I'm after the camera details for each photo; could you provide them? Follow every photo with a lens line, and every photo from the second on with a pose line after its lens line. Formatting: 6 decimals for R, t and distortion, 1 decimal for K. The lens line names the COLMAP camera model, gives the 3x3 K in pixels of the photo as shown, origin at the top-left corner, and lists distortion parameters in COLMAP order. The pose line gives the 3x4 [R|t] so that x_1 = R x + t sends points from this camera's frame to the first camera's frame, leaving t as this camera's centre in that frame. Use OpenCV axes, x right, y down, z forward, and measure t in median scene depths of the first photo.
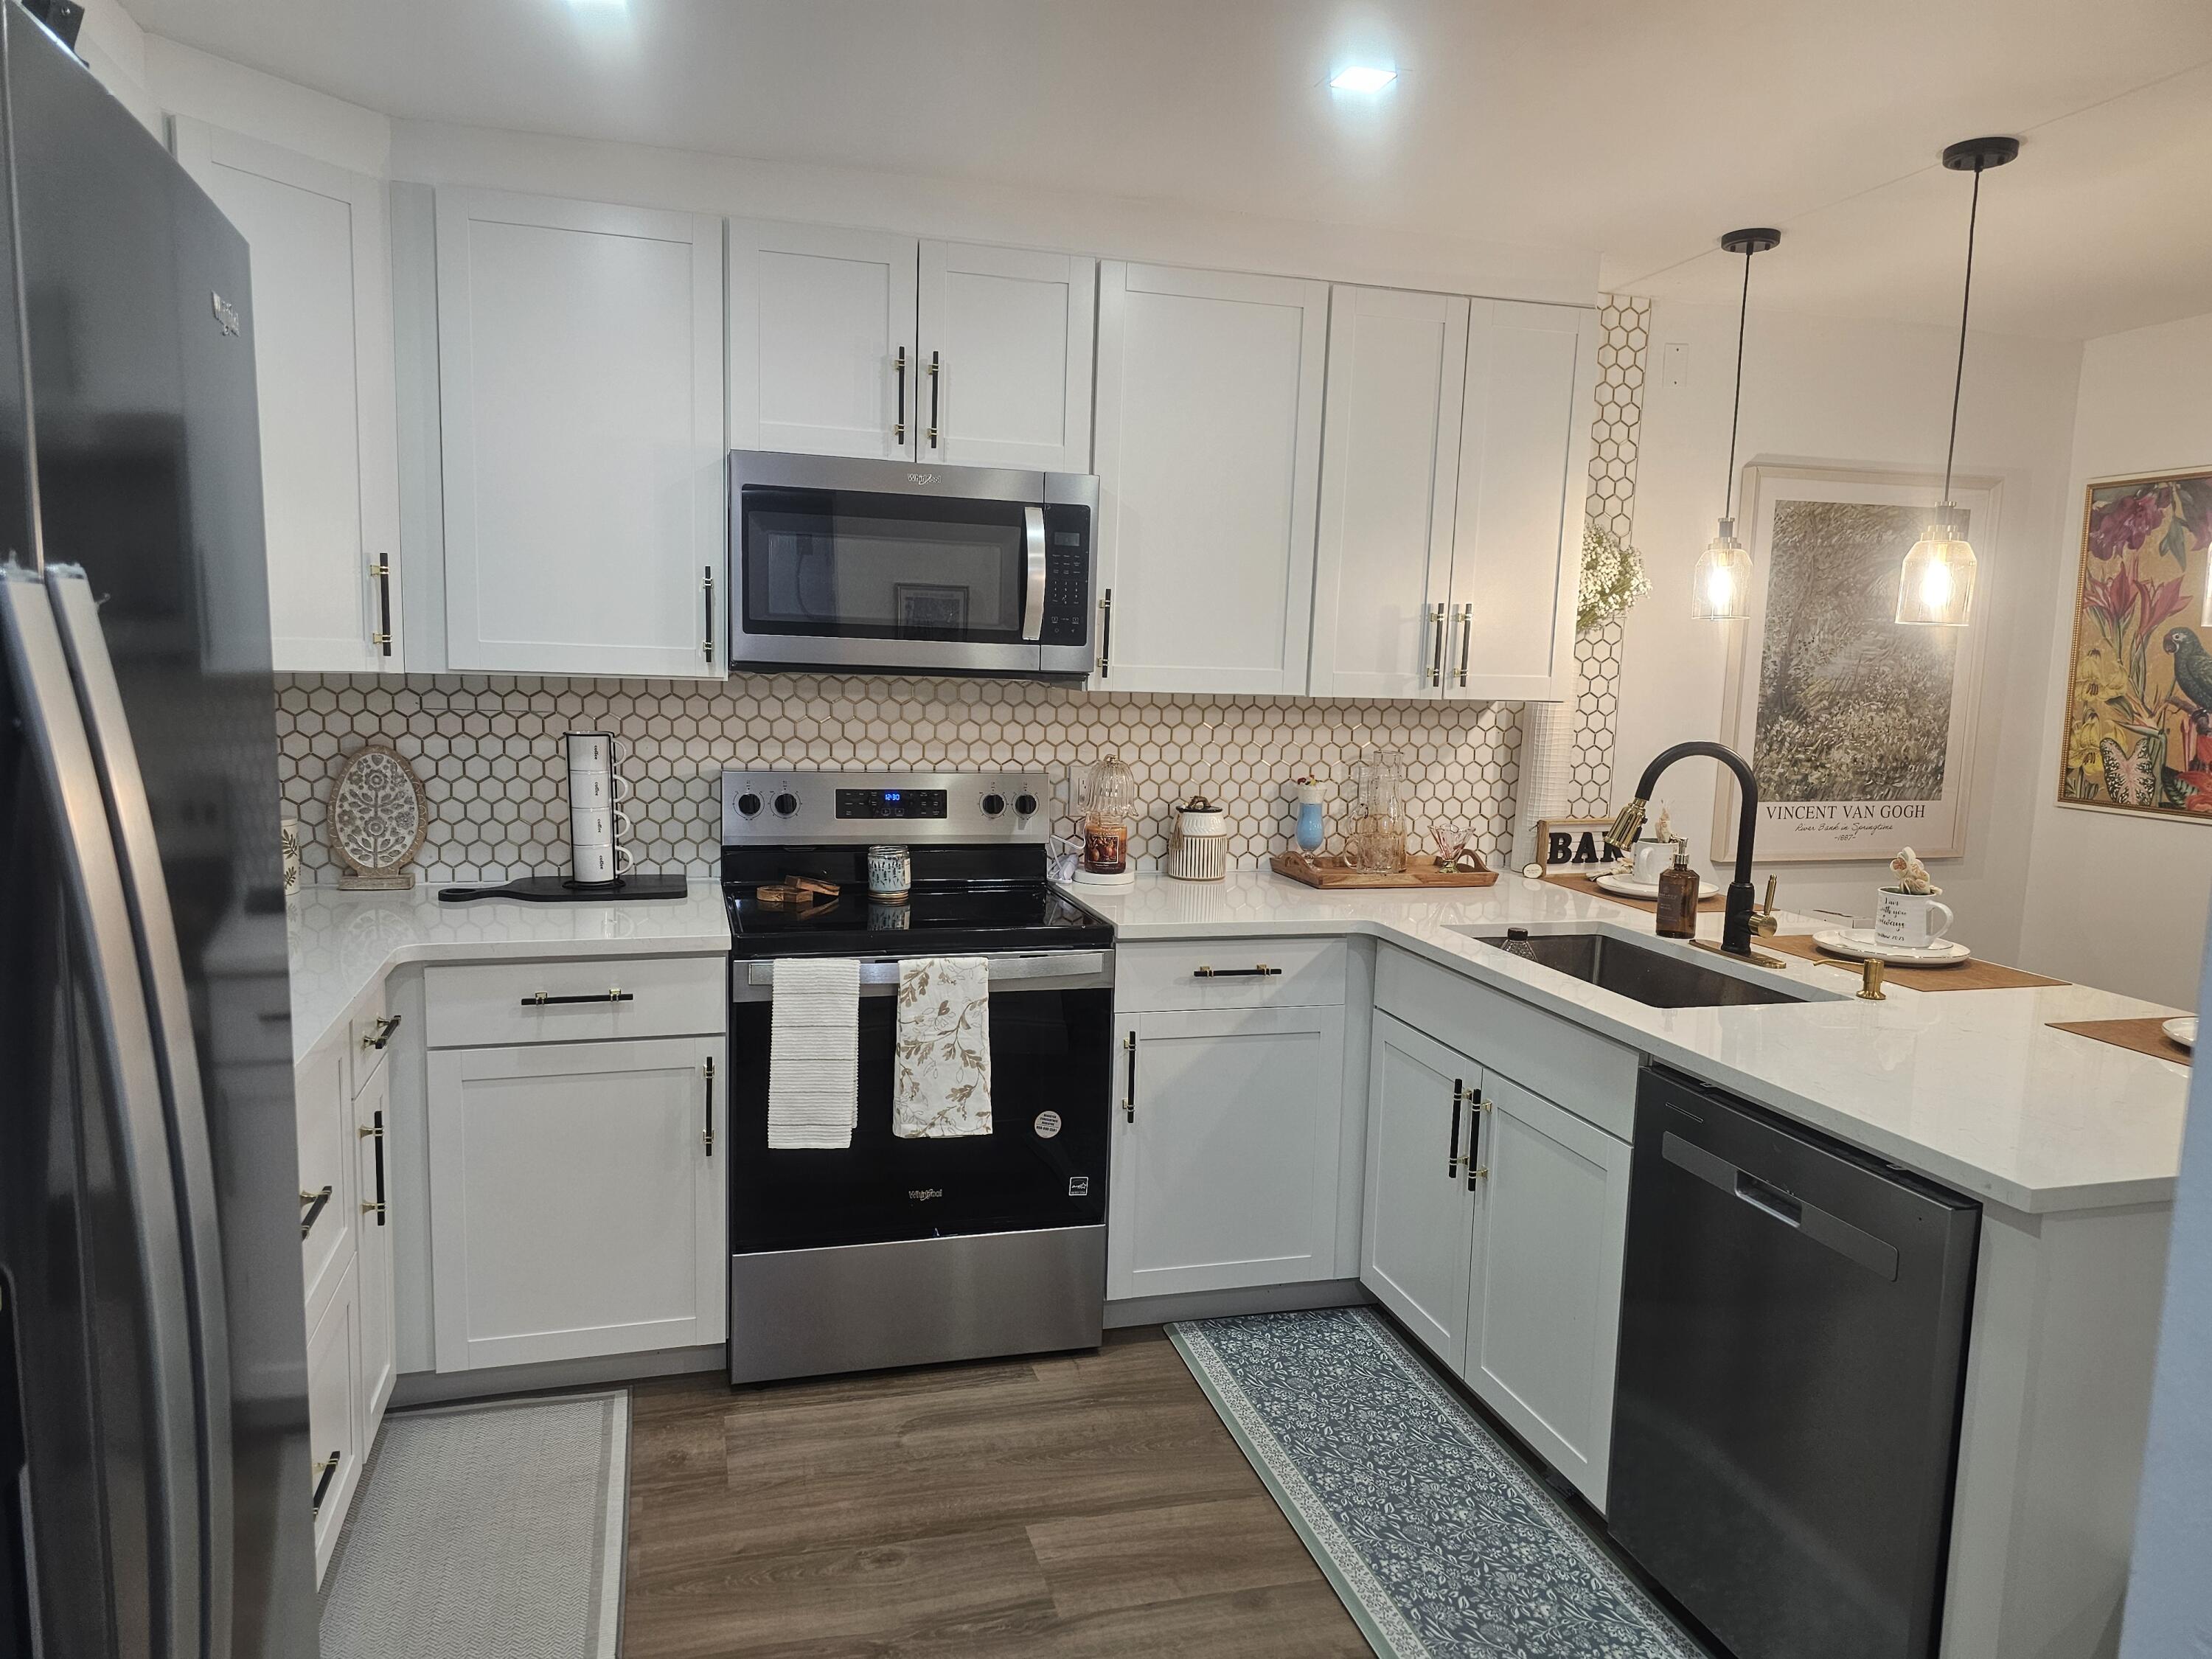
lens RADIAL K [[1464.9, 0, 1108.0], [0, 1464.9, 839.7], [0, 0, 1]] dist [0.076505, -0.077735]
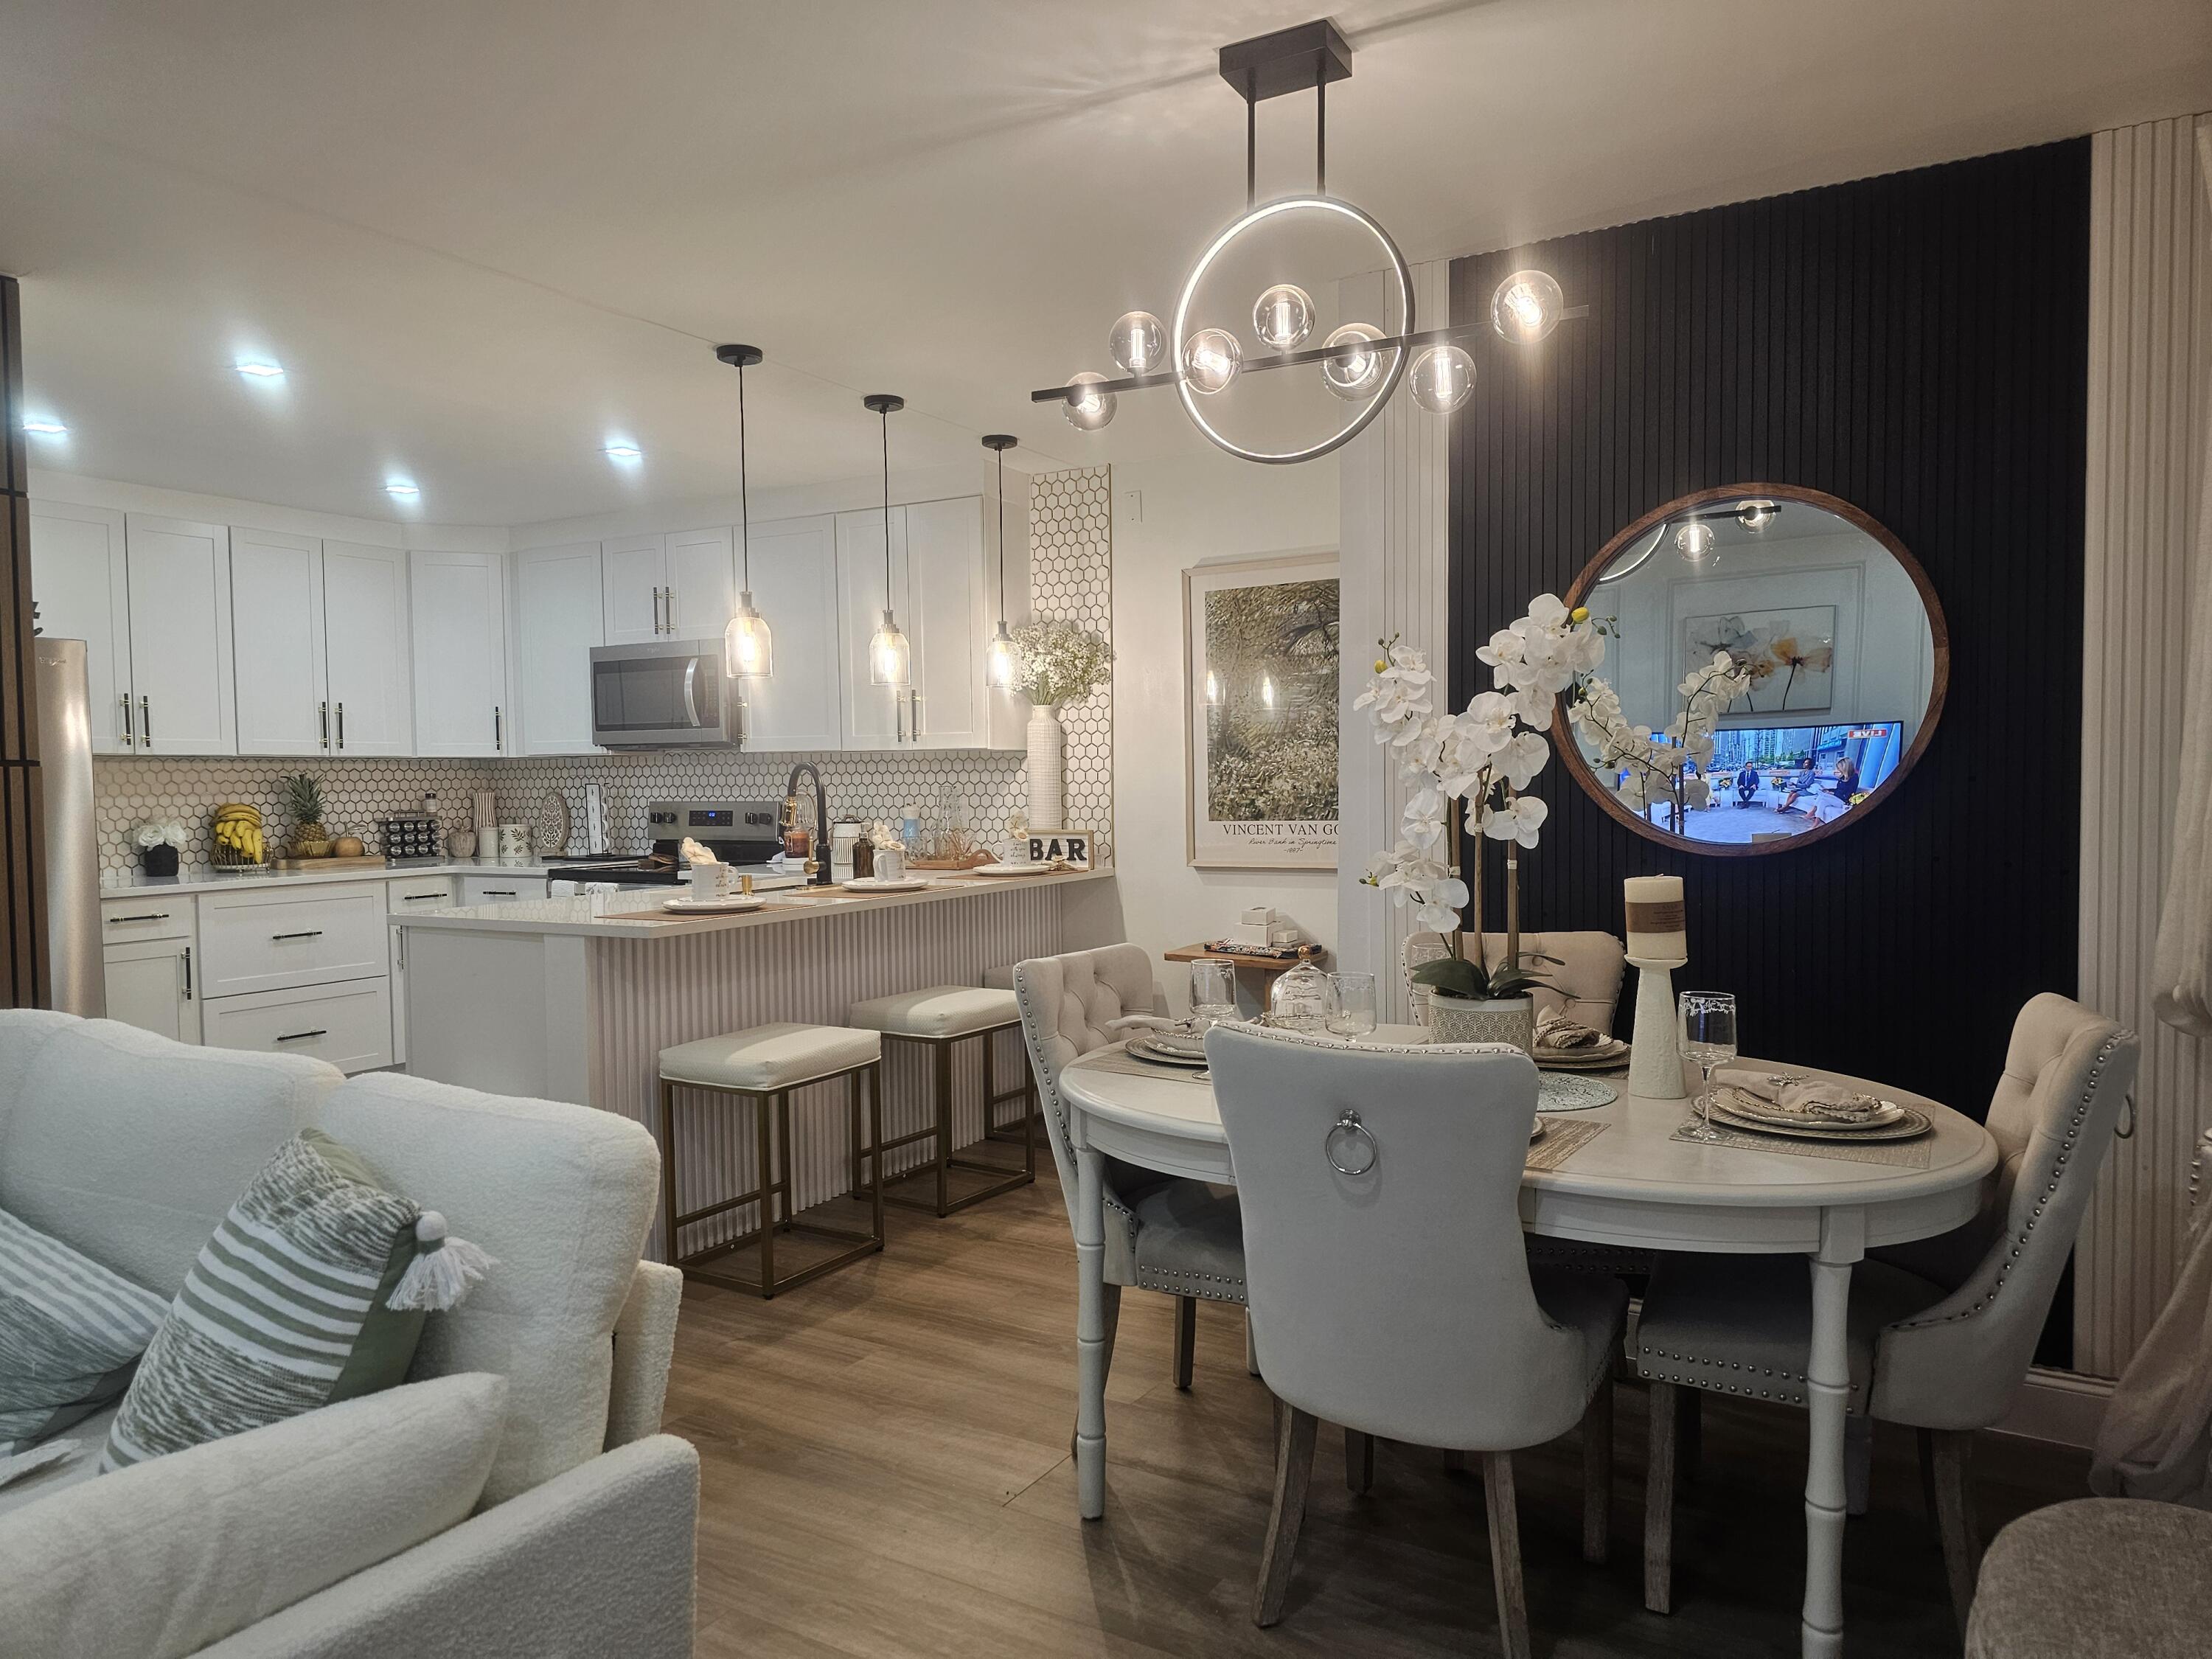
lens RADIAL K [[1469.7, 0, 1105.1], [0, 1469.7, 845.6], [0, 0, 1]] dist [0.120212, -0.127548]
pose [[0.694673, -0.004296, -0.719312, 1.307196], [-0.058662, 0.996313, -0.062603, 0.082755], [0.716929, 0.085685, 0.691860, 0.045293]]
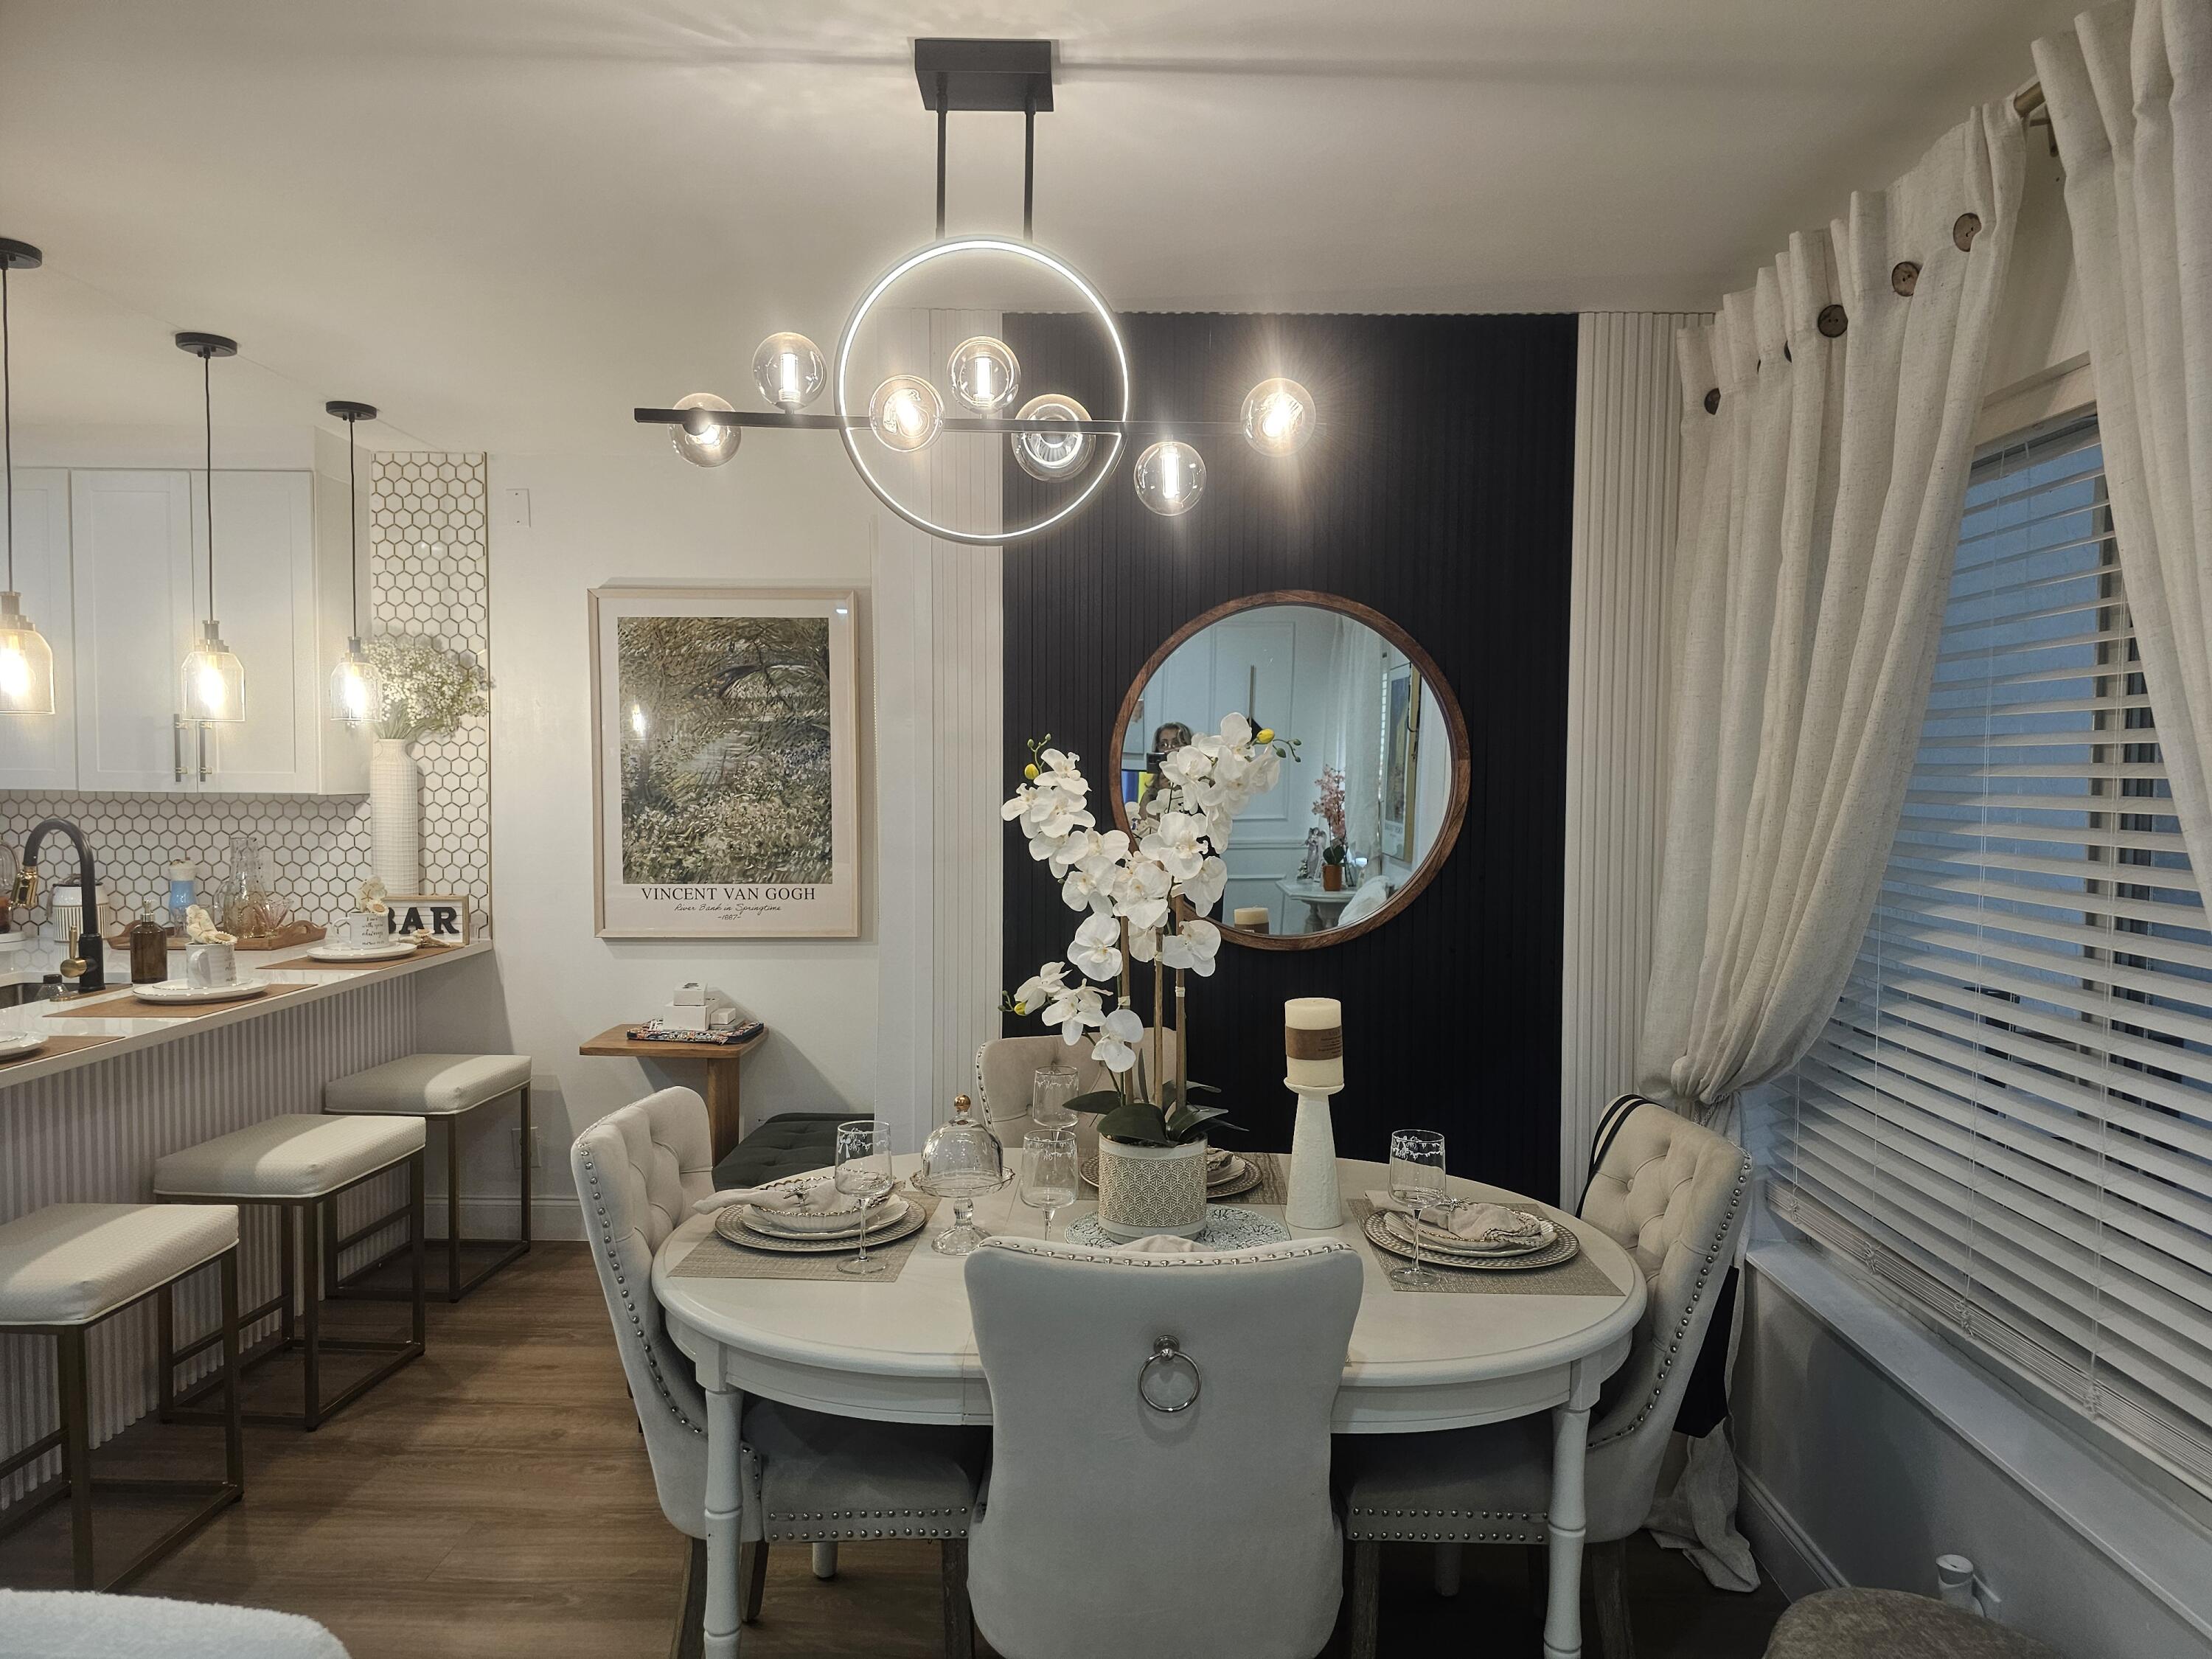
lens RADIAL K [[1464.9, 0, 1108.0], [0, 1464.9, 839.7], [0, 0, 1]] dist [0.076505, -0.077735]
pose [[0.960703, -0.007553, -0.277474, 1.100784], [-0.015781, 0.996526, -0.081768, 0.026835], [0.277128, 0.082934, 0.957247, 0.035394]]
